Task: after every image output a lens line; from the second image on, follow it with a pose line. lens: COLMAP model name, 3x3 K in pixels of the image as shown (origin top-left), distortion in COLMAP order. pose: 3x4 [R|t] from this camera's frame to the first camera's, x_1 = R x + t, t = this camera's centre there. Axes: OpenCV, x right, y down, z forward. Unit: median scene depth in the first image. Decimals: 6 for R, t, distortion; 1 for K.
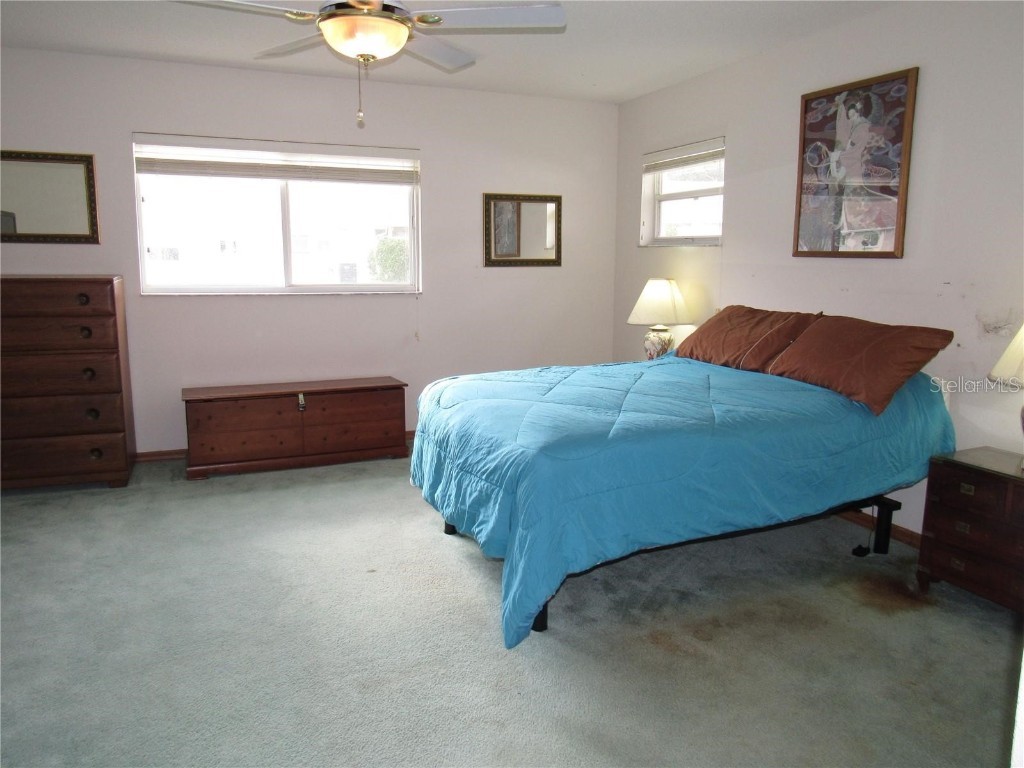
lens RADIAL K [[775.8, 0, 513.3], [0, 775.8, 377.2], [0, 0, 1]] dist [0.042247, -0.005283]
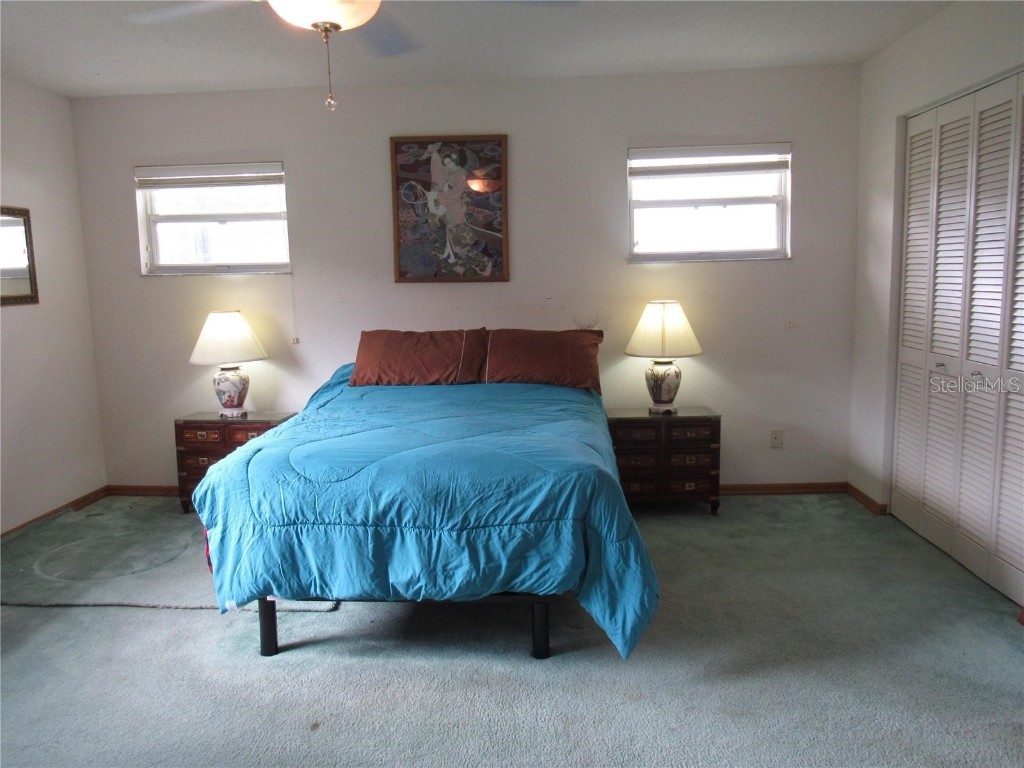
lens RADIAL K [[775.8, 0, 513.3], [0, 775.8, 377.2], [0, 0, 1]] dist [0.042247, -0.005283]
pose [[0.439969, -0.131140, 0.888386, -0.585626], [0.163946, 0.984383, 0.064117, -0.069709], [-0.882920, 0.117438, 0.454598, 0.392512]]
